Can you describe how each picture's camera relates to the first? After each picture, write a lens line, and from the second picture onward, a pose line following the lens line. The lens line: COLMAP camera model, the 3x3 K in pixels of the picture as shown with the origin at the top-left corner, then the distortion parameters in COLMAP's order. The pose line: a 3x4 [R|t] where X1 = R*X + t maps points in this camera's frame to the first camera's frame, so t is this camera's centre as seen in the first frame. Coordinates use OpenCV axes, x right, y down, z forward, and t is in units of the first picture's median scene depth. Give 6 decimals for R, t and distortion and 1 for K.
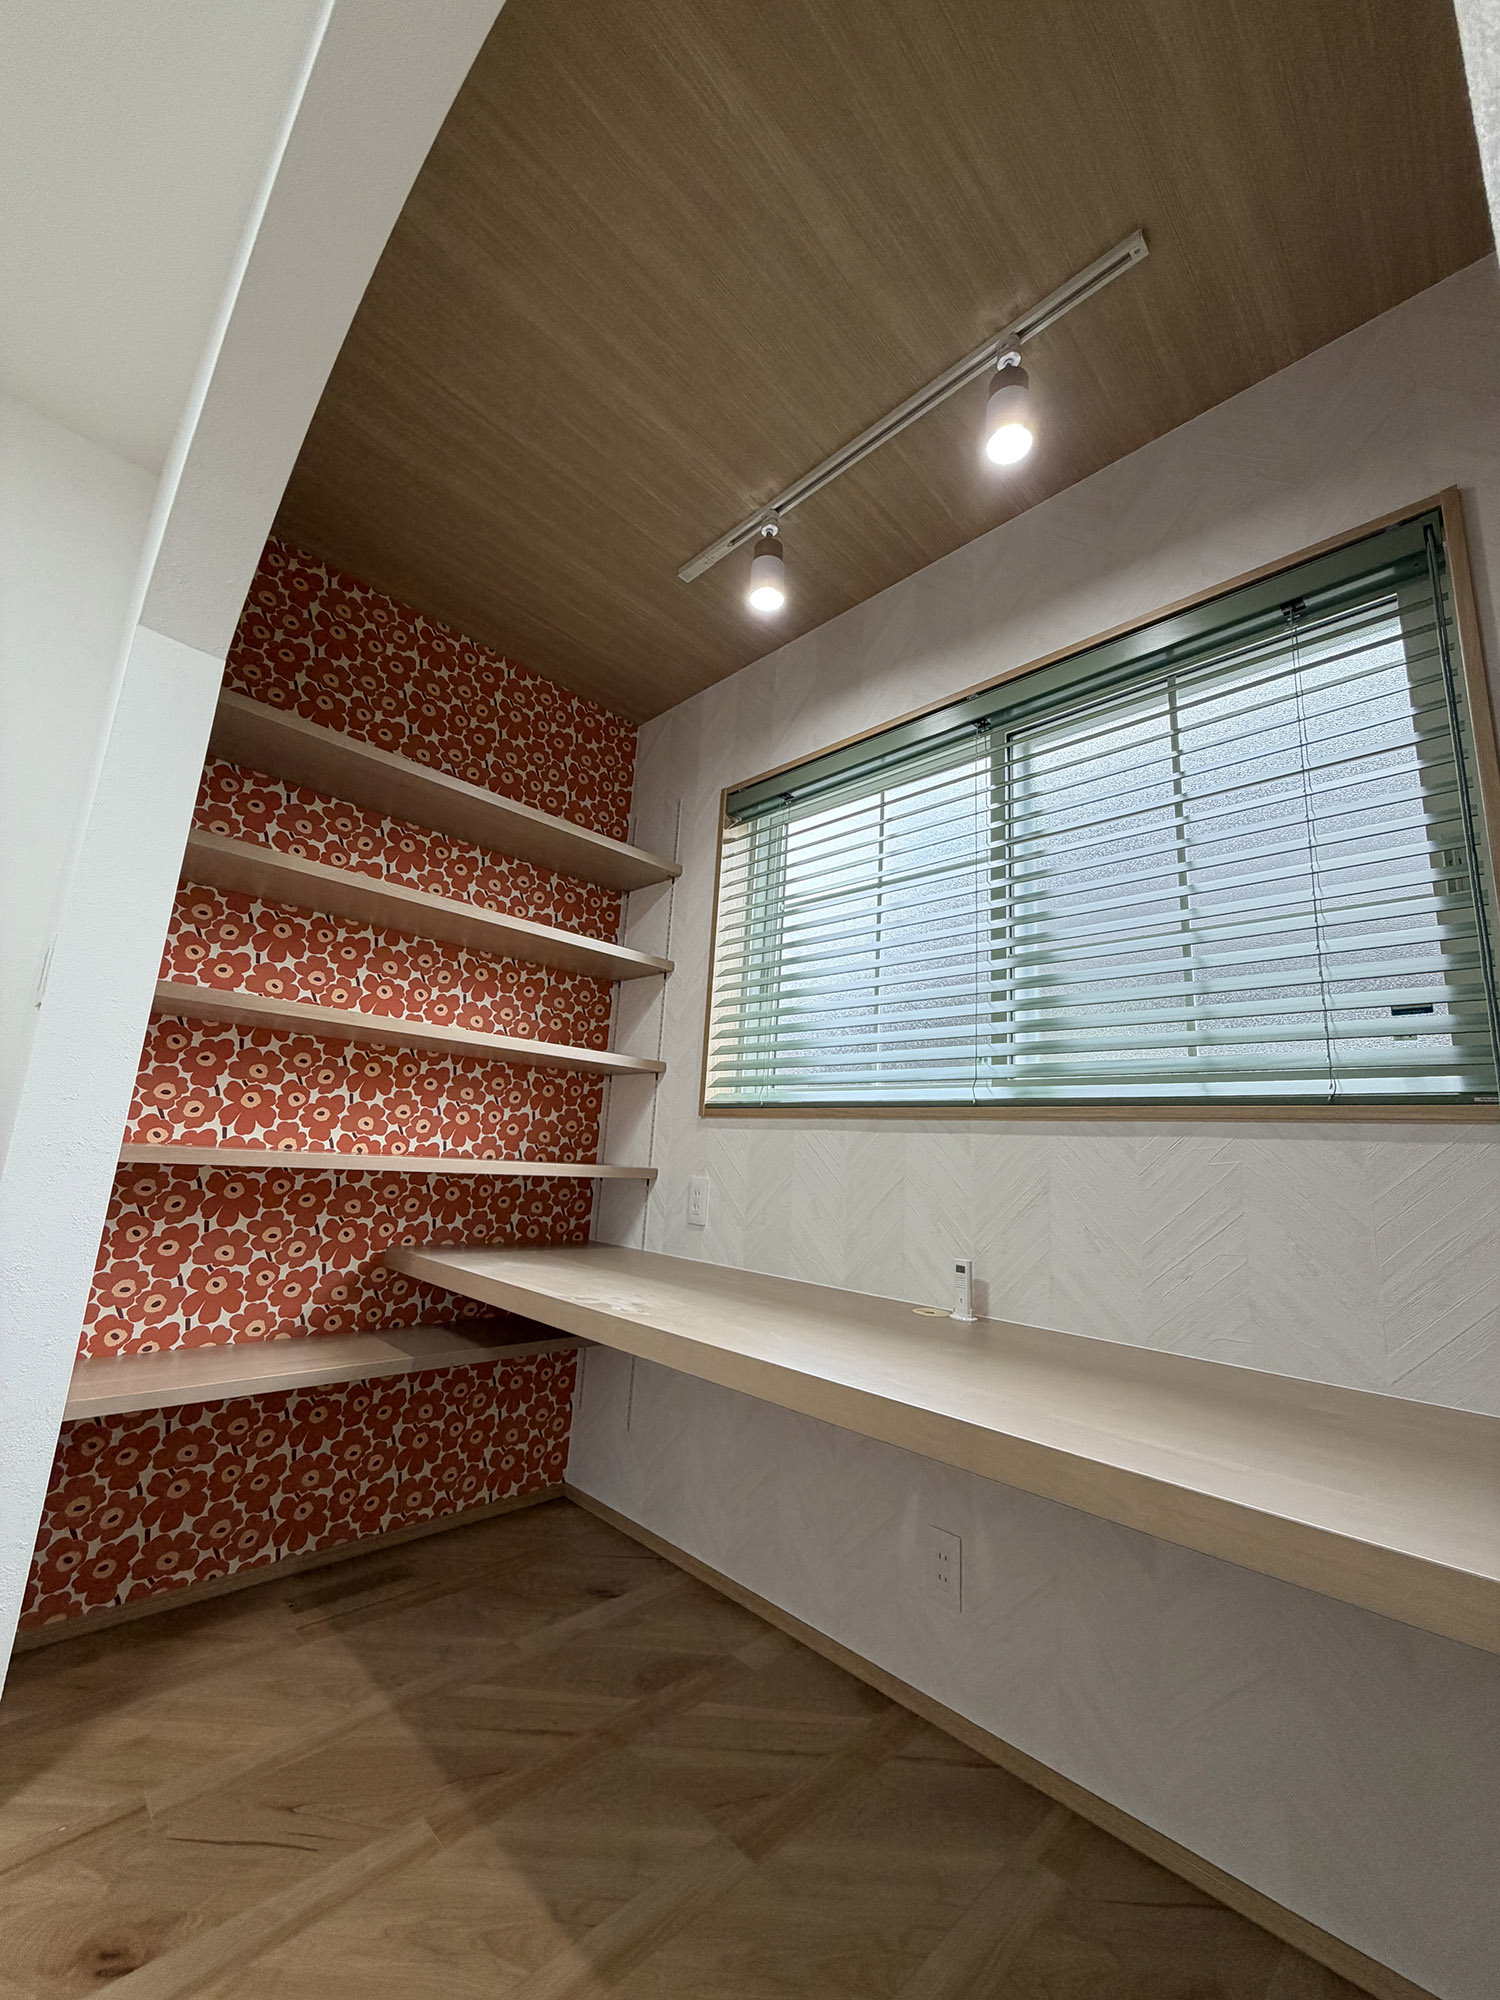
lens RADIAL K [[792.2, 0, 735.2], [0, 792.2, 996.2], [0, 0, 1]] dist [0.000067, 0.000414]
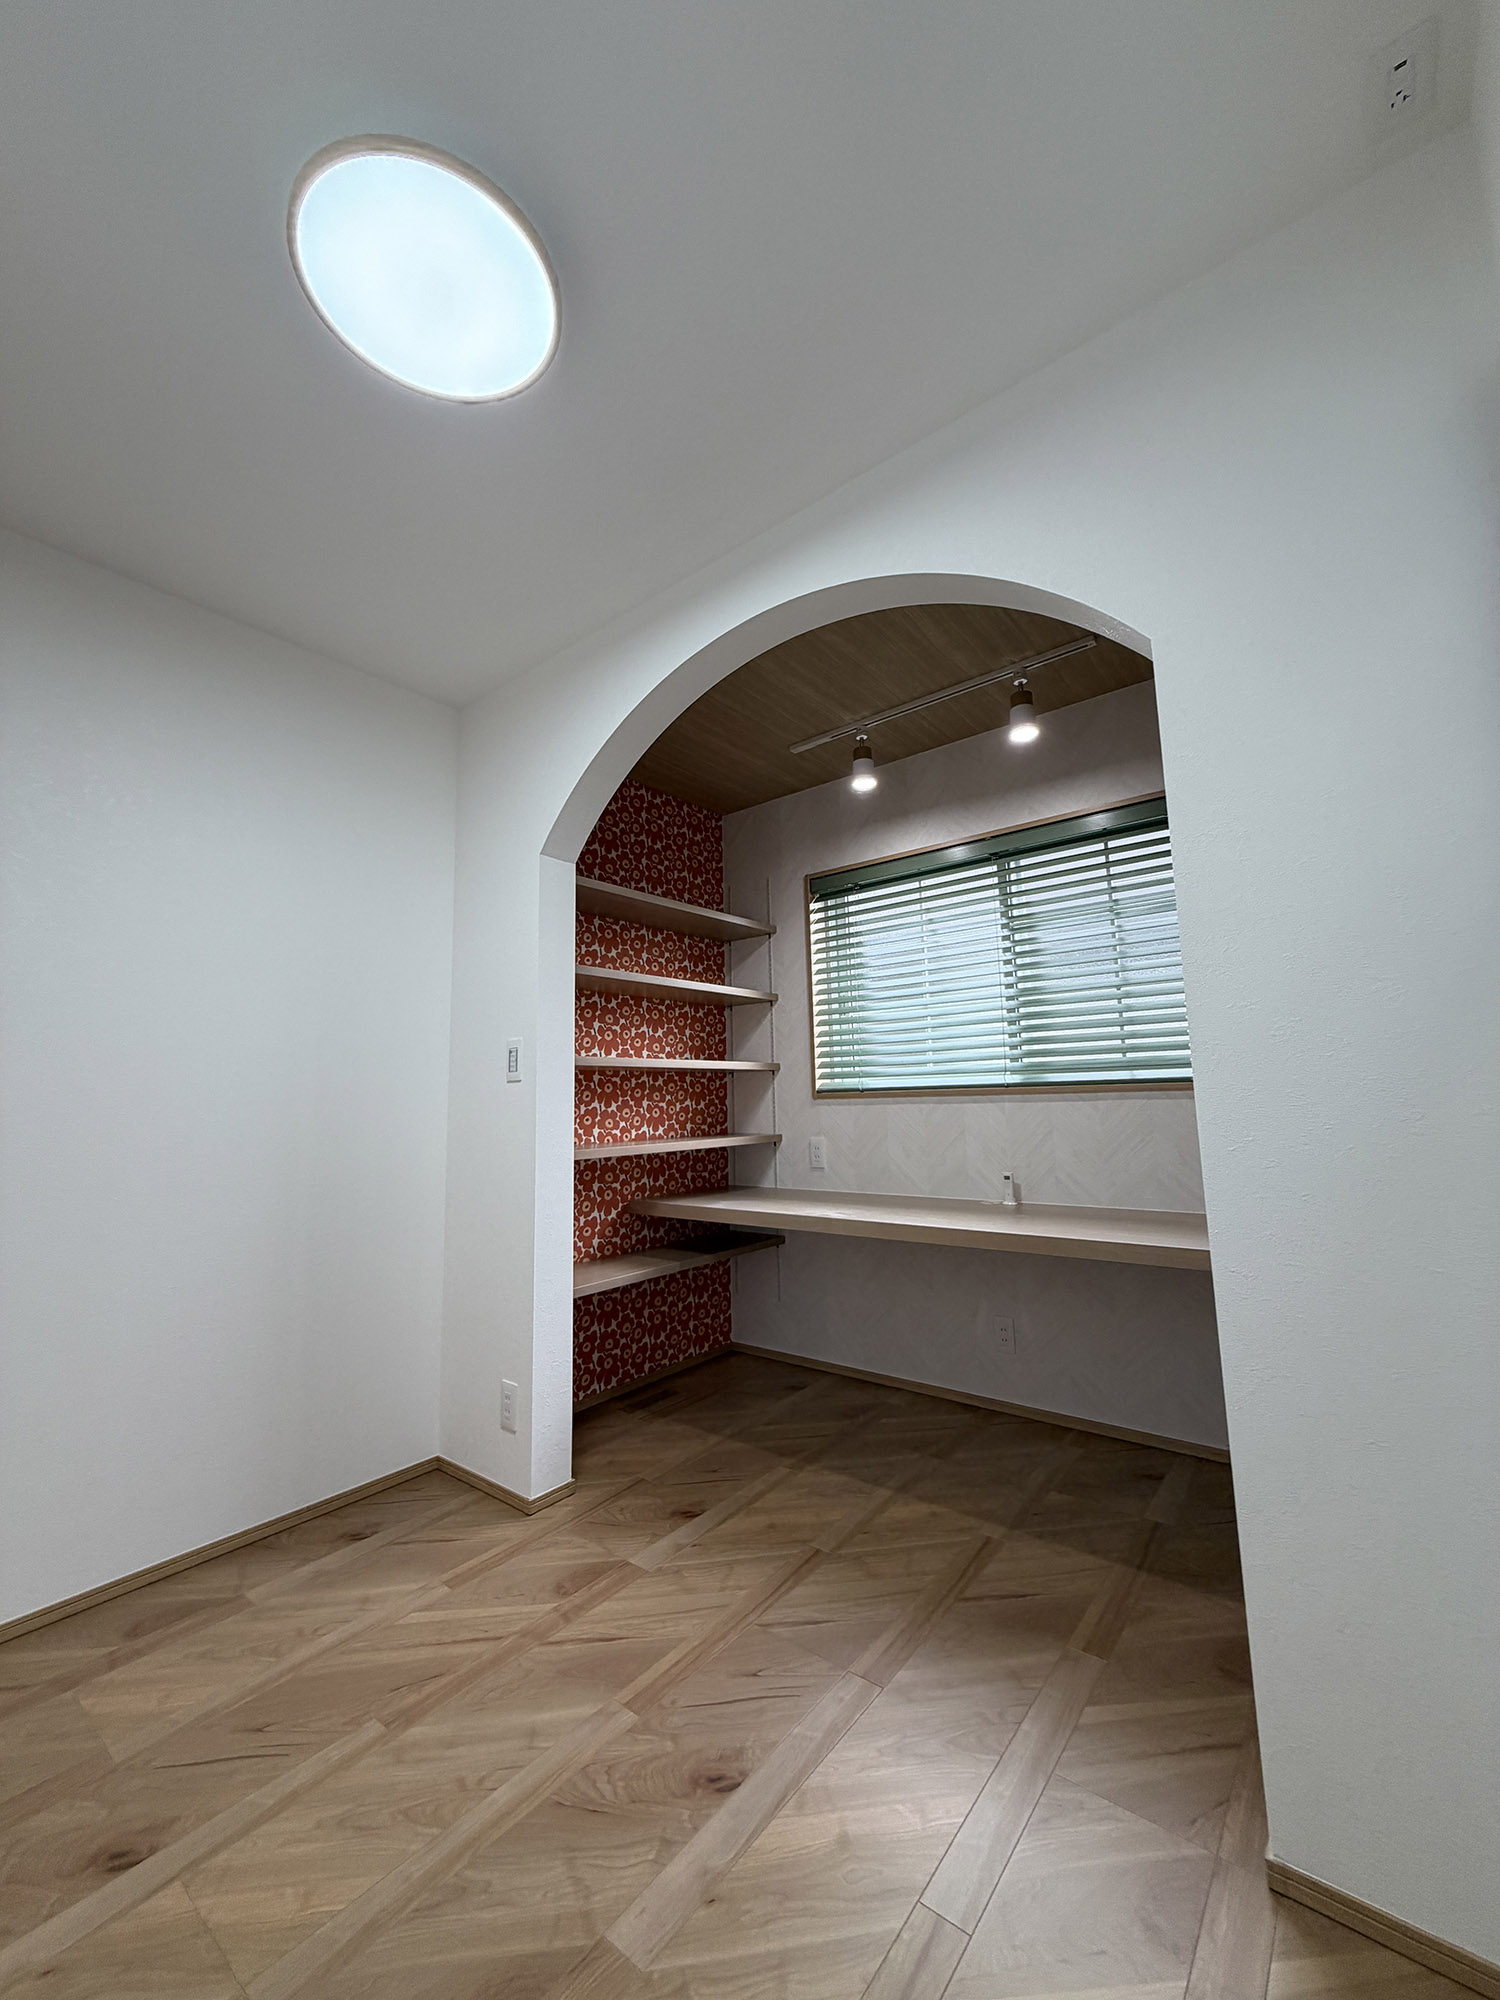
lens RADIAL K [[792.2, 0, 732.1], [0, 792.2, 997.7], [0, 0, 1]] dist [0.000067, 0.000414]
pose [[0.991701, -0.068248, 0.108956, -0.359843], [0.060081, 0.995253, 0.076561, -0.173375], [-0.113664, -0.069379, 0.991094, -0.498019]]
